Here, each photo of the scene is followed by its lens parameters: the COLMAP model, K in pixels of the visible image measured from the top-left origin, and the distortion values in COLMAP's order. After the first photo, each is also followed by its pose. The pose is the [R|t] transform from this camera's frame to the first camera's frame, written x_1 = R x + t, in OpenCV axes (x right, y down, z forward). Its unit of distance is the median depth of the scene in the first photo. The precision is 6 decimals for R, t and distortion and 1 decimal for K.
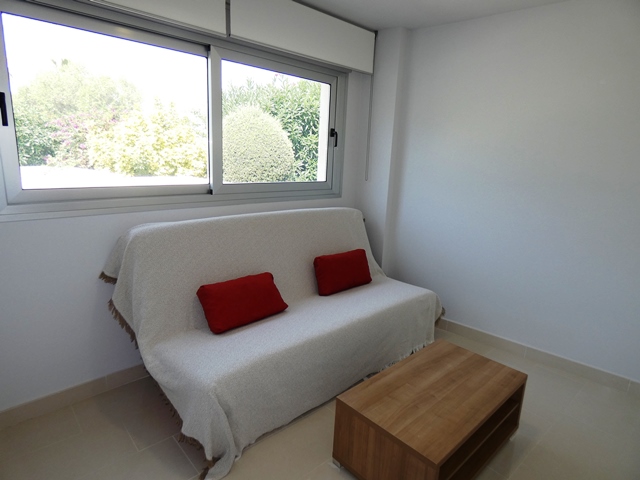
lens RADIAL K [[385.0, 0, 319.5], [0, 385.0, 240.0], [0, 0, 1]] dist [-0.000789, -0.003222]
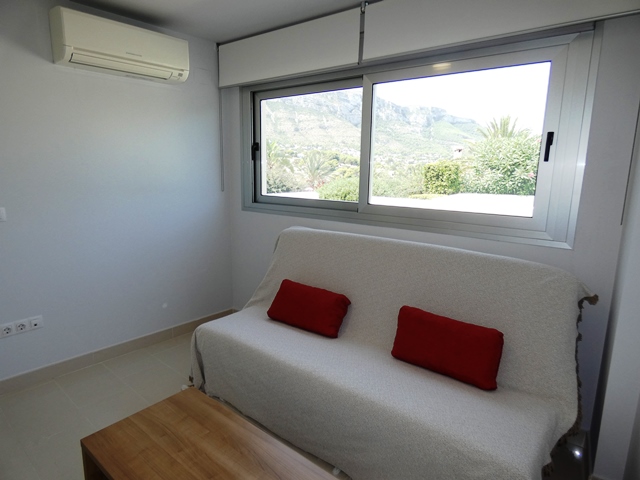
lens RADIAL K [[385.0, 0, 322.3], [0, 385.0, 240.9], [0, 0, 1]] dist [-0.000789, -0.003222]
pose [[0.132708, 0.154873, -0.978981, 0.843123], [-0.220460, 0.967586, 0.123185, -0.167317], [0.966326, 0.199479, 0.162550, 0.822686]]
